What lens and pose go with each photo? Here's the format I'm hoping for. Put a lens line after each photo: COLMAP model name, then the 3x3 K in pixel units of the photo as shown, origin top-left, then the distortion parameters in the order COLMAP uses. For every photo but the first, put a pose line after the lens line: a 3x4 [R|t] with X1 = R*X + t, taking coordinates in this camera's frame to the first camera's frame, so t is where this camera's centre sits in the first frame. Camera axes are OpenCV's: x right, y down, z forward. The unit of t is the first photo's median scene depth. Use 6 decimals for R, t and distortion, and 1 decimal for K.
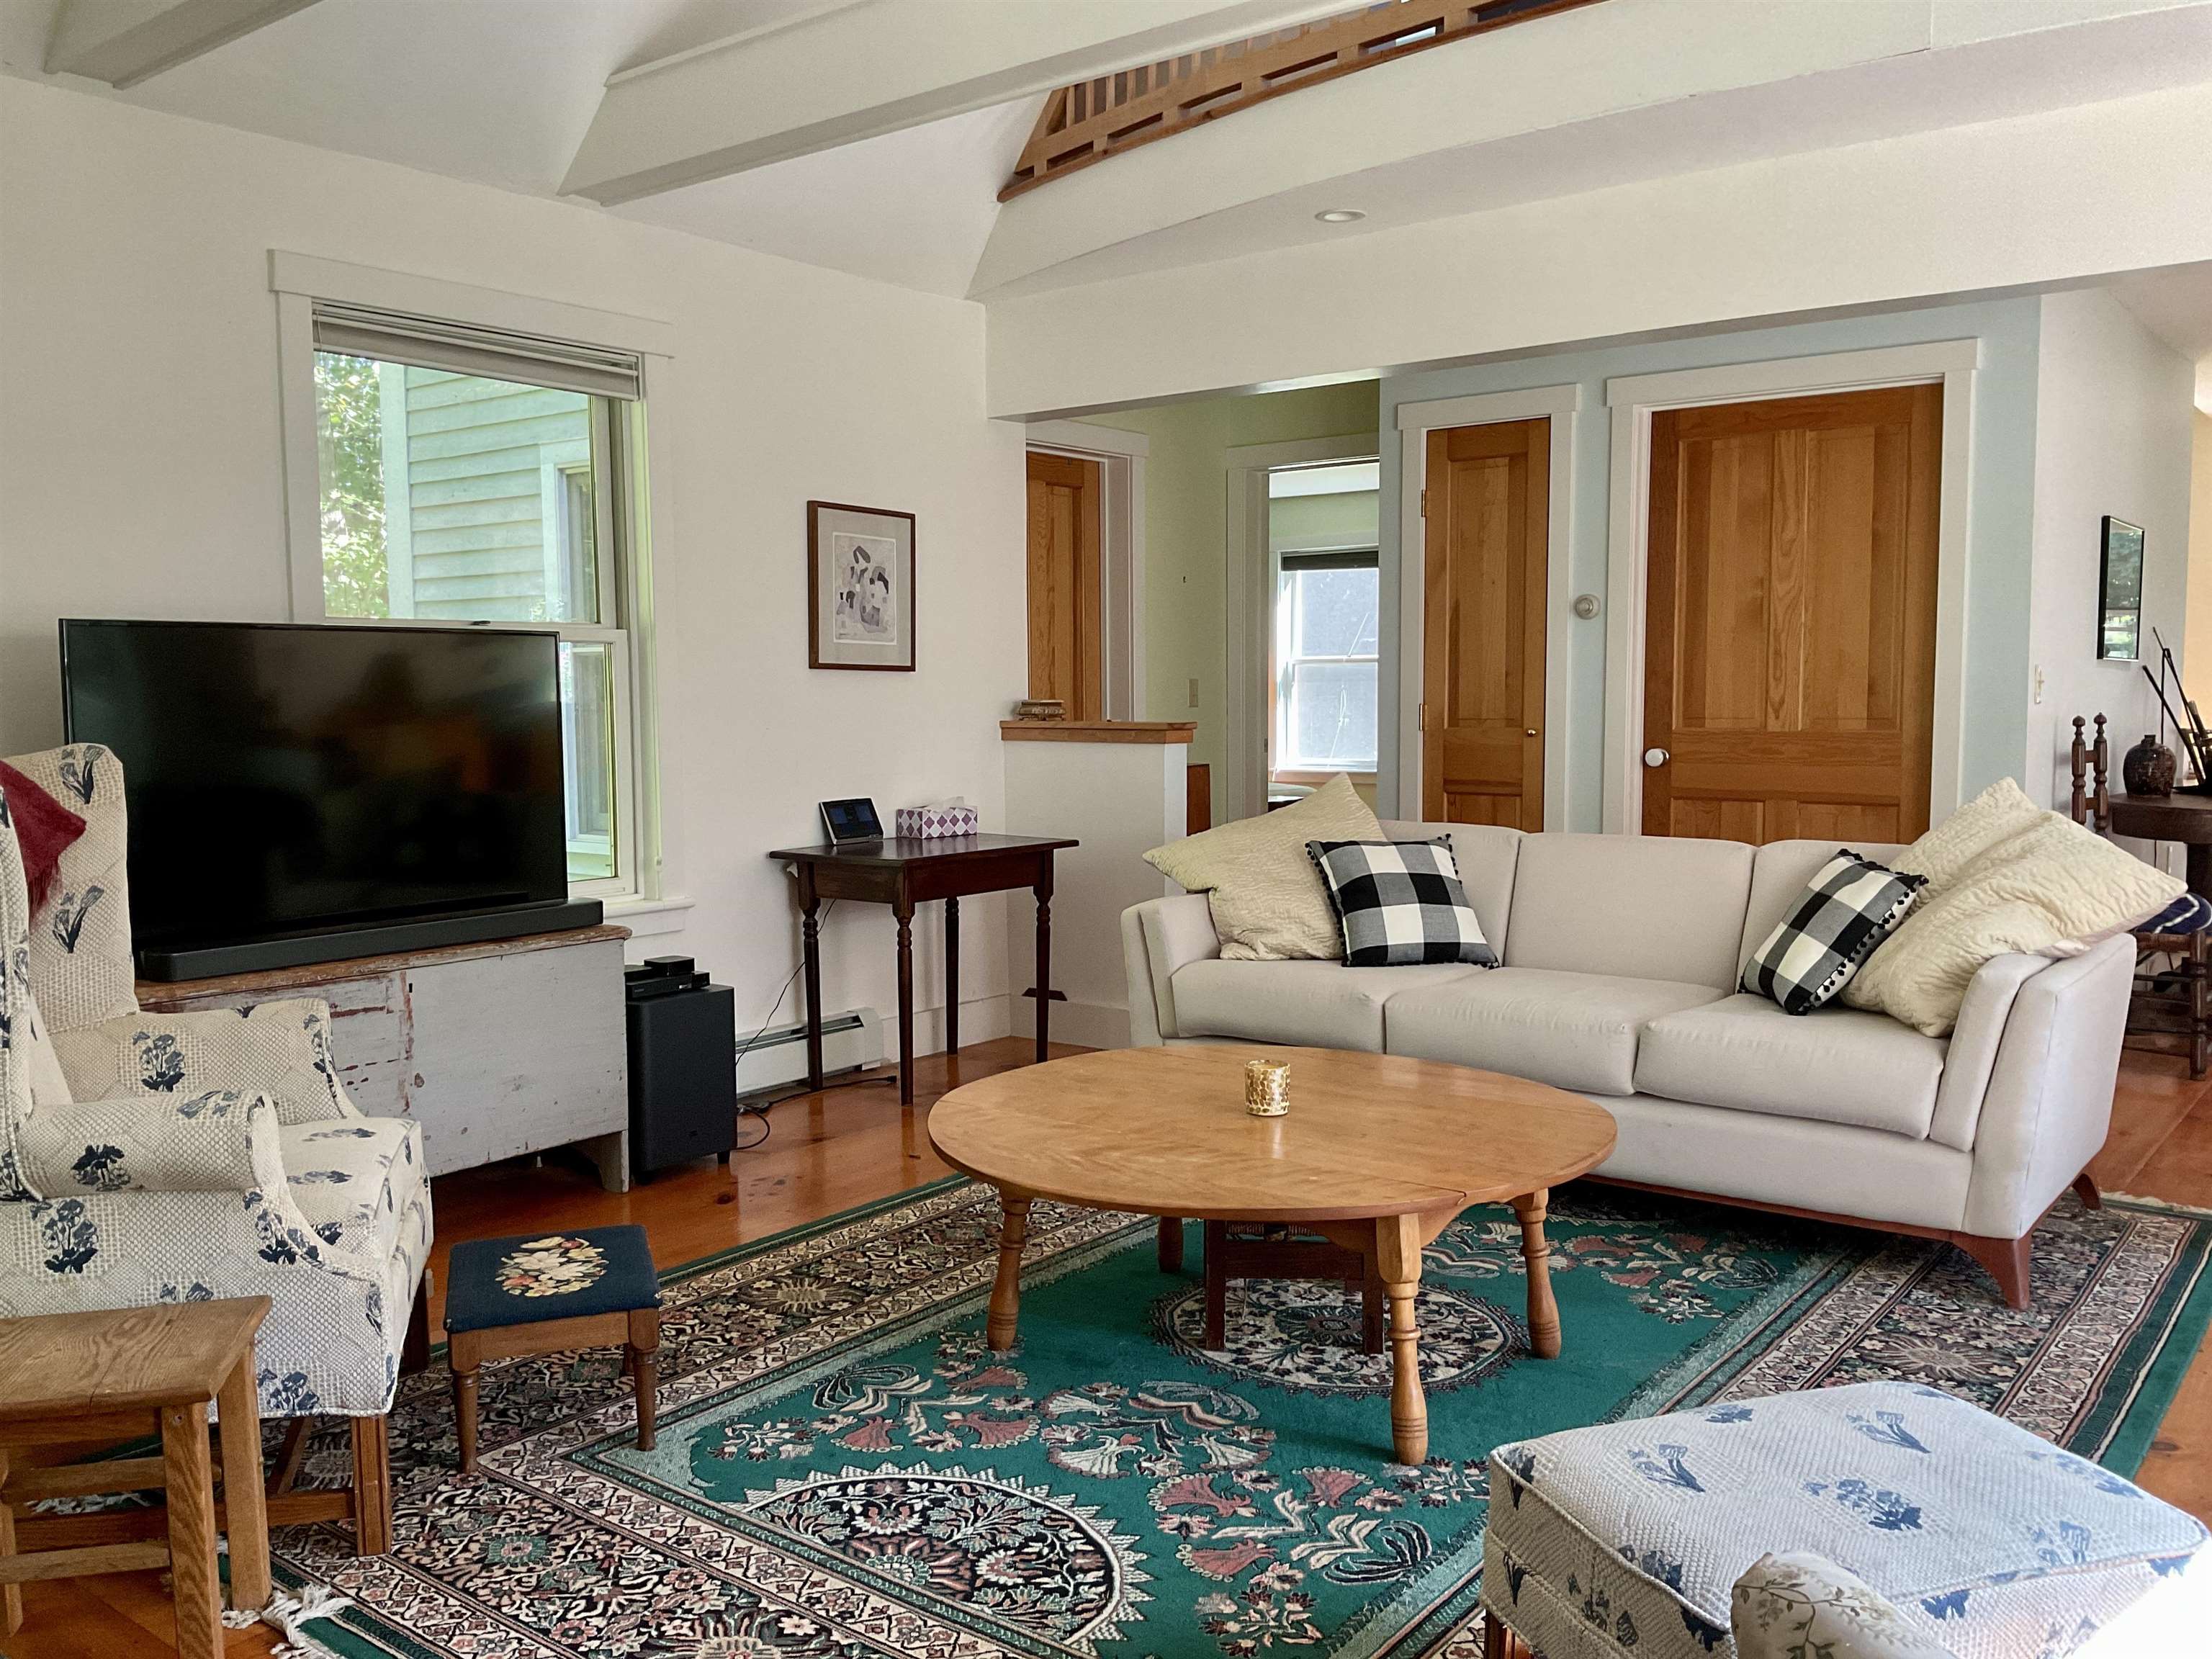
lens RADIAL K [[1820.0, 0, 1092.9], [0, 1820.0, 832.1], [0, 0, 1]] dist [0.029389, -0.071308]
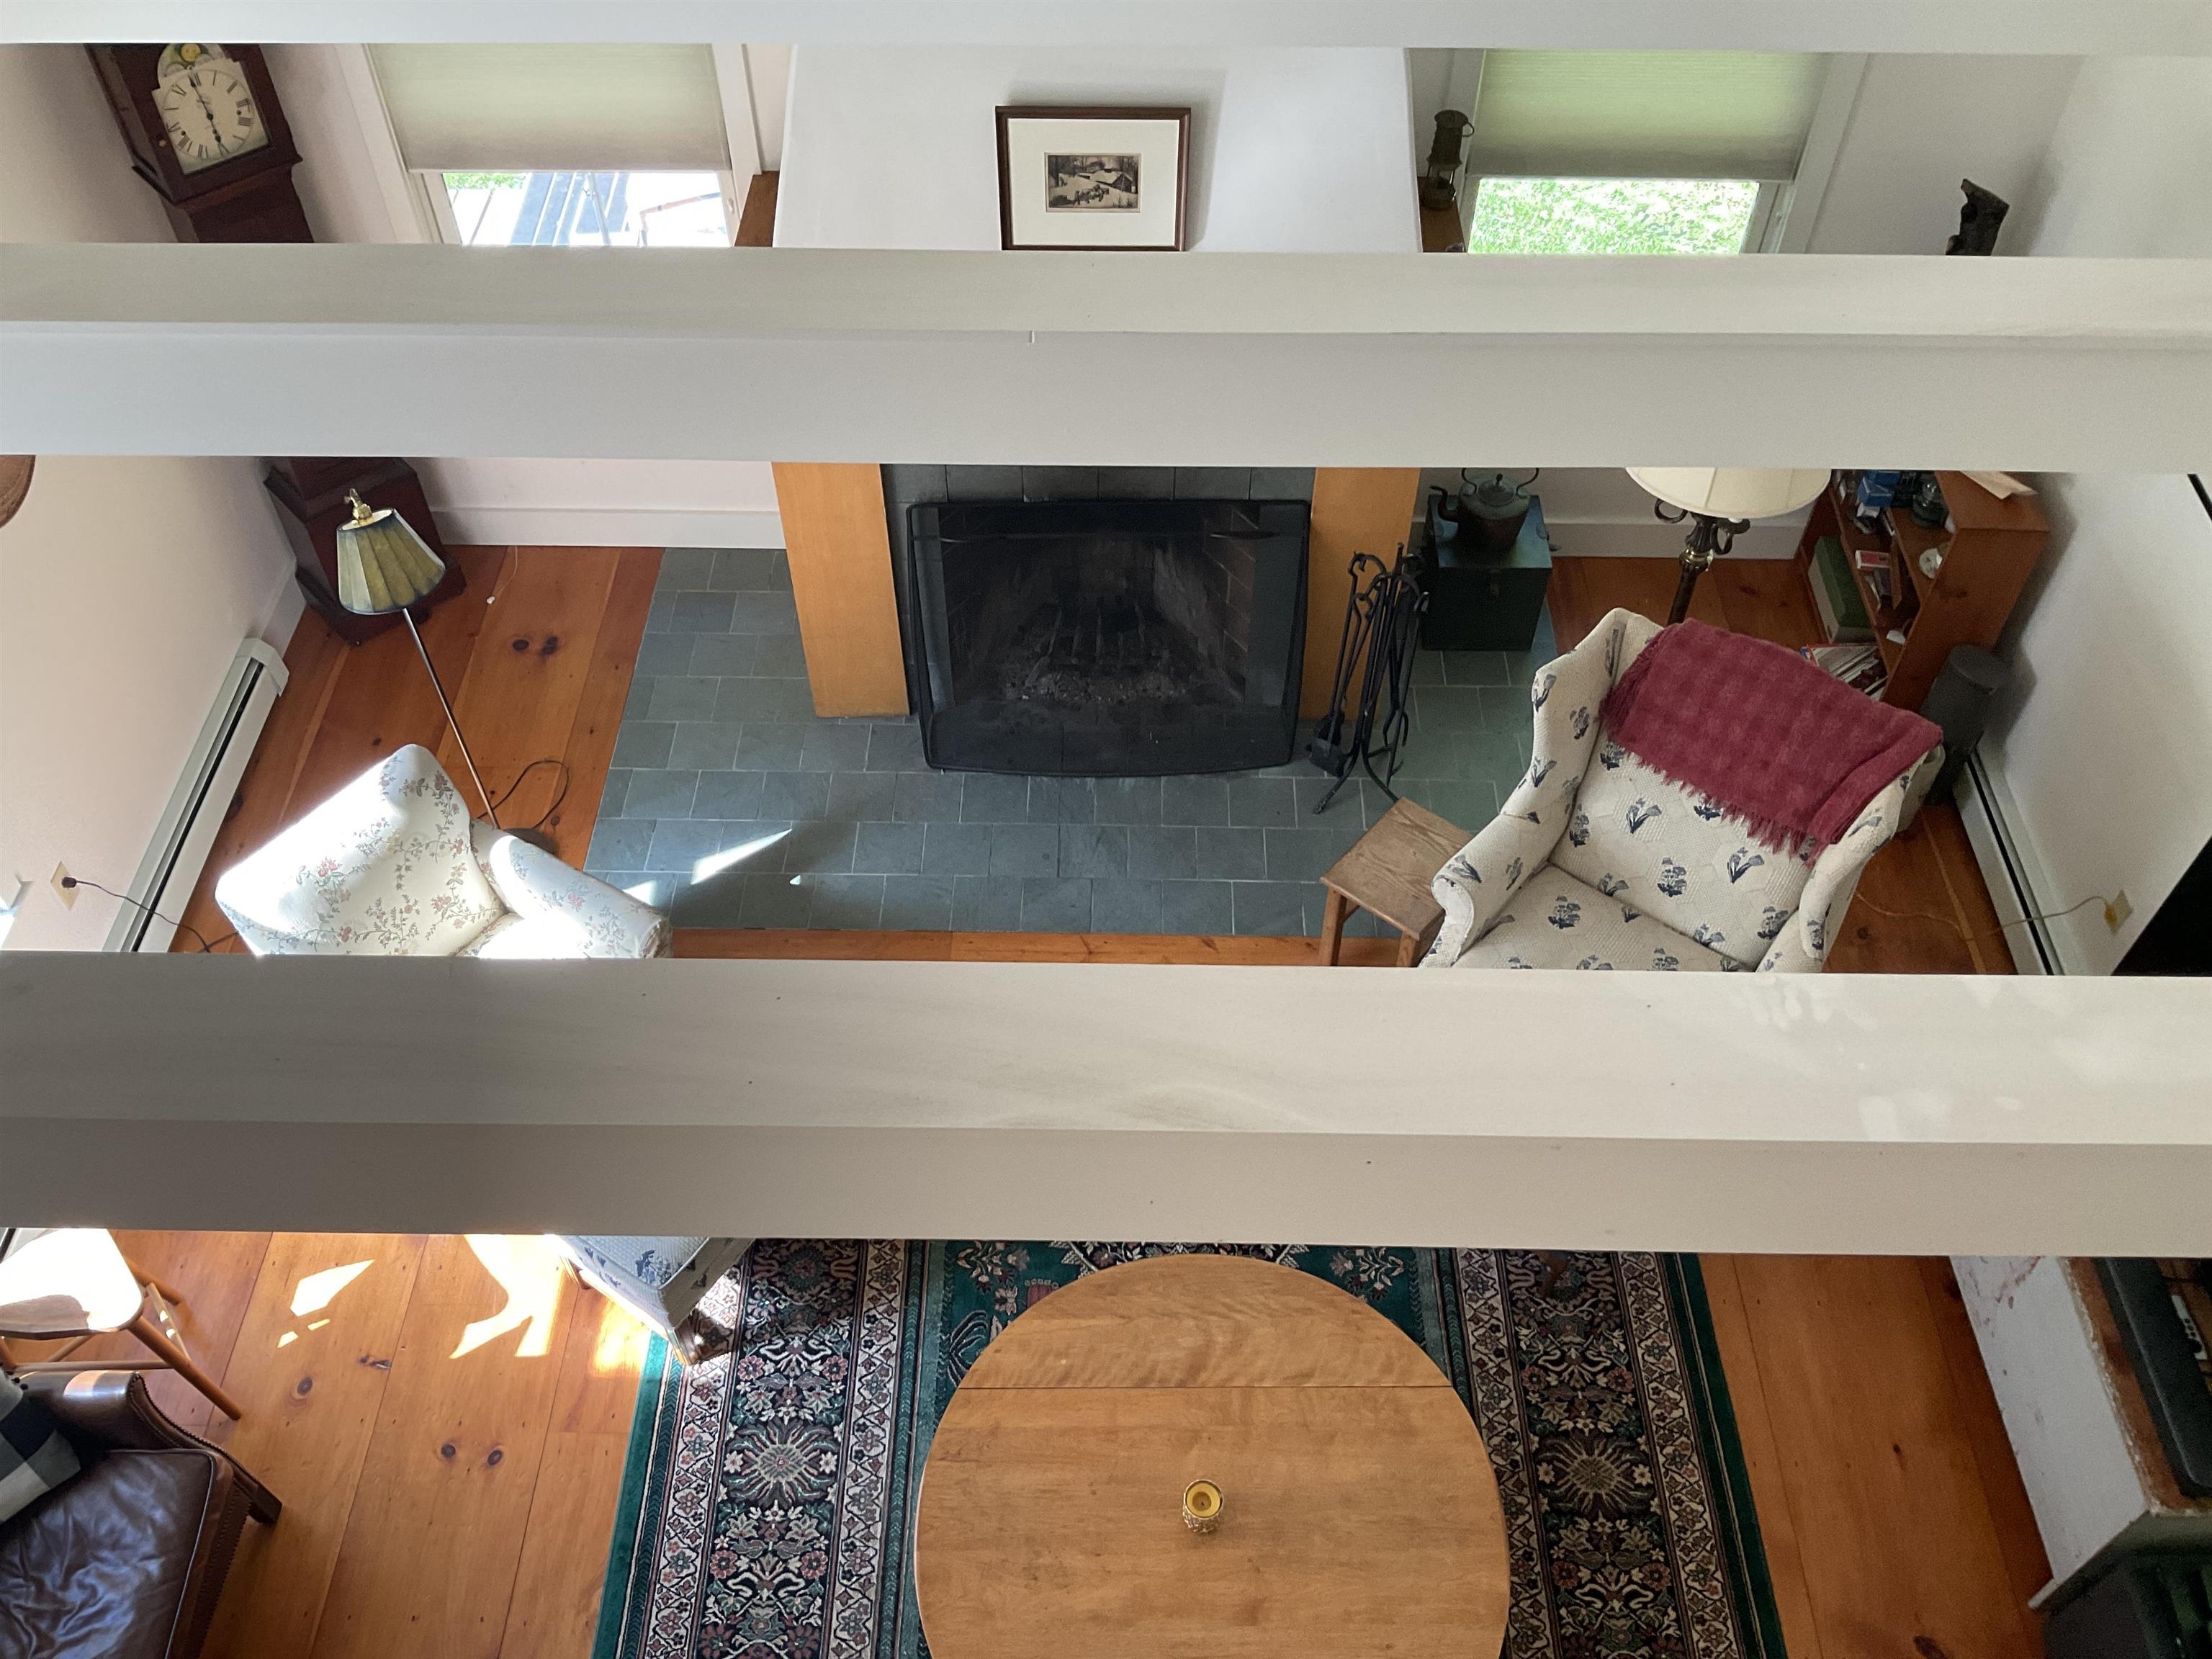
lens RADIAL K [[1820.0, 0, 1106.7], [0, 1820.0, 830.0], [0, 0, 1]] dist [0.029389, -0.071308]
pose [[-0.792231, 0.469325, -0.390005, 0.468811], [-0.047213, 0.590063, 0.805976, -1.230690], [0.608392, 0.656933, -0.445308, 1.428852]]
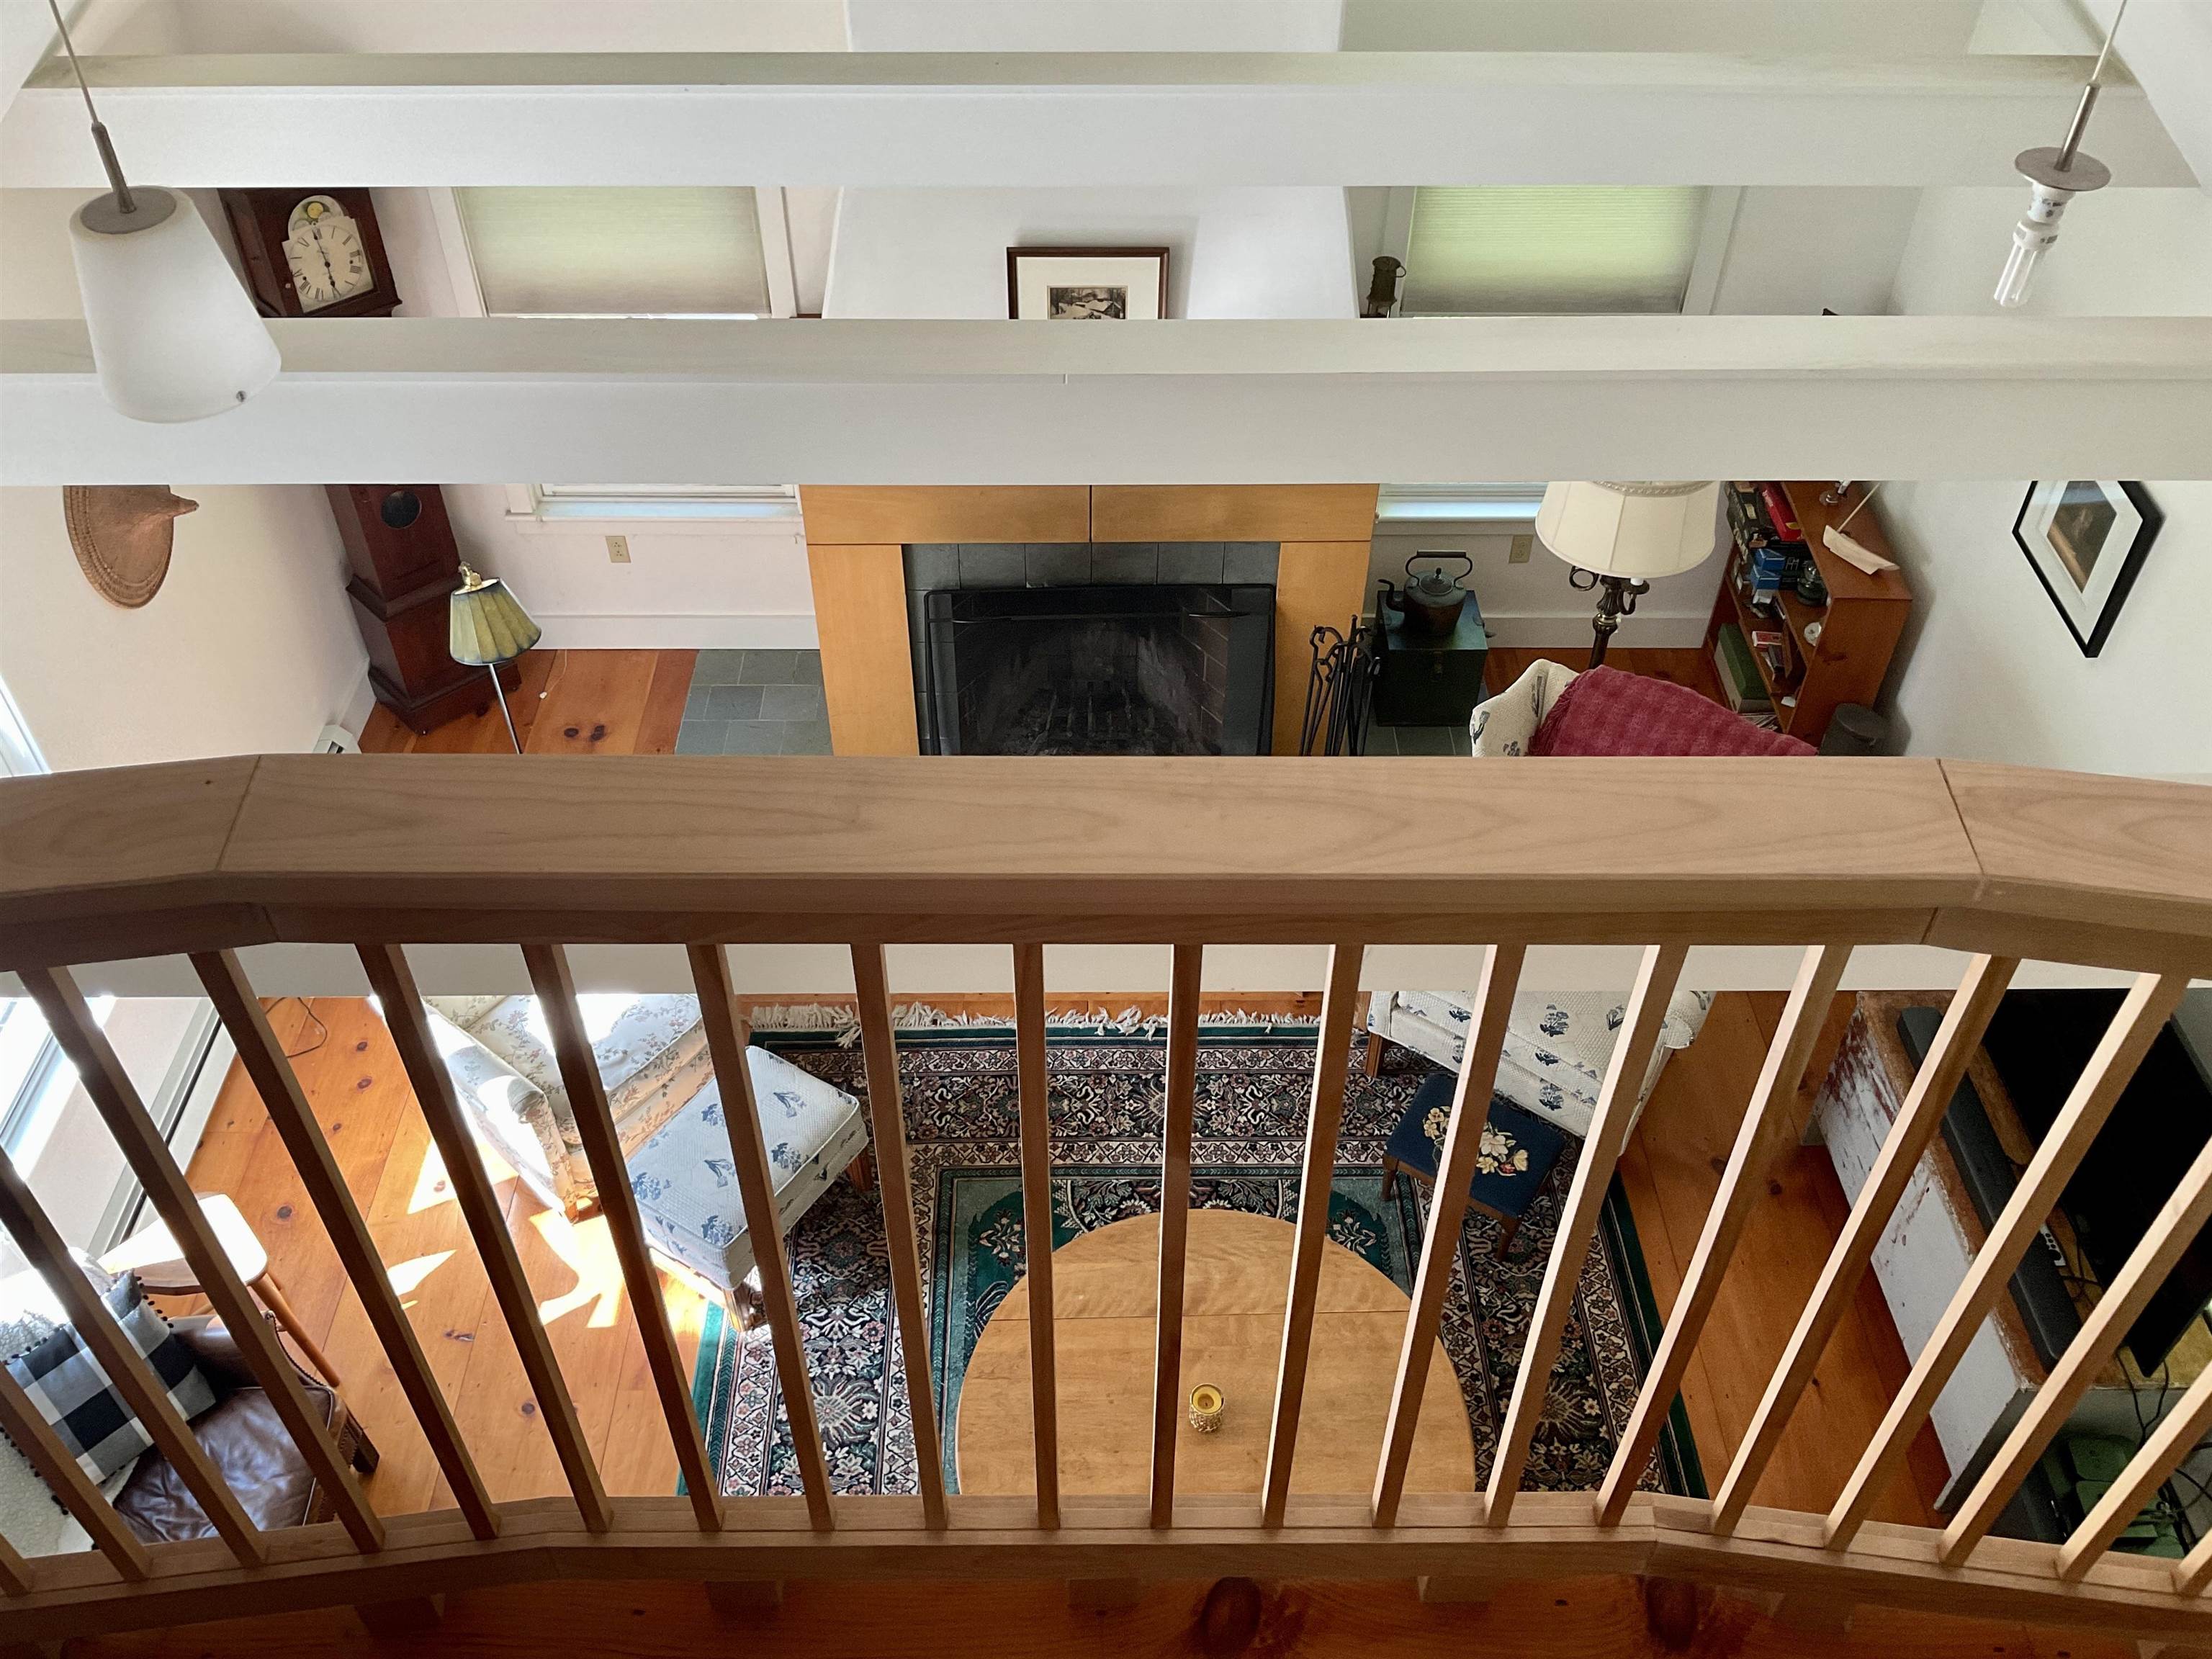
lens RADIAL K [[1820.0, 0, 1107.5], [0, 1820.0, 826.5], [0, 0, 1]] dist [0.029389, -0.071308]
pose [[-0.776885, 0.438215, -0.452125, 0.673363], [-0.053665, 0.669370, 0.740988, -1.328651], [0.627351, 0.599926, -0.496507, 1.622359]]
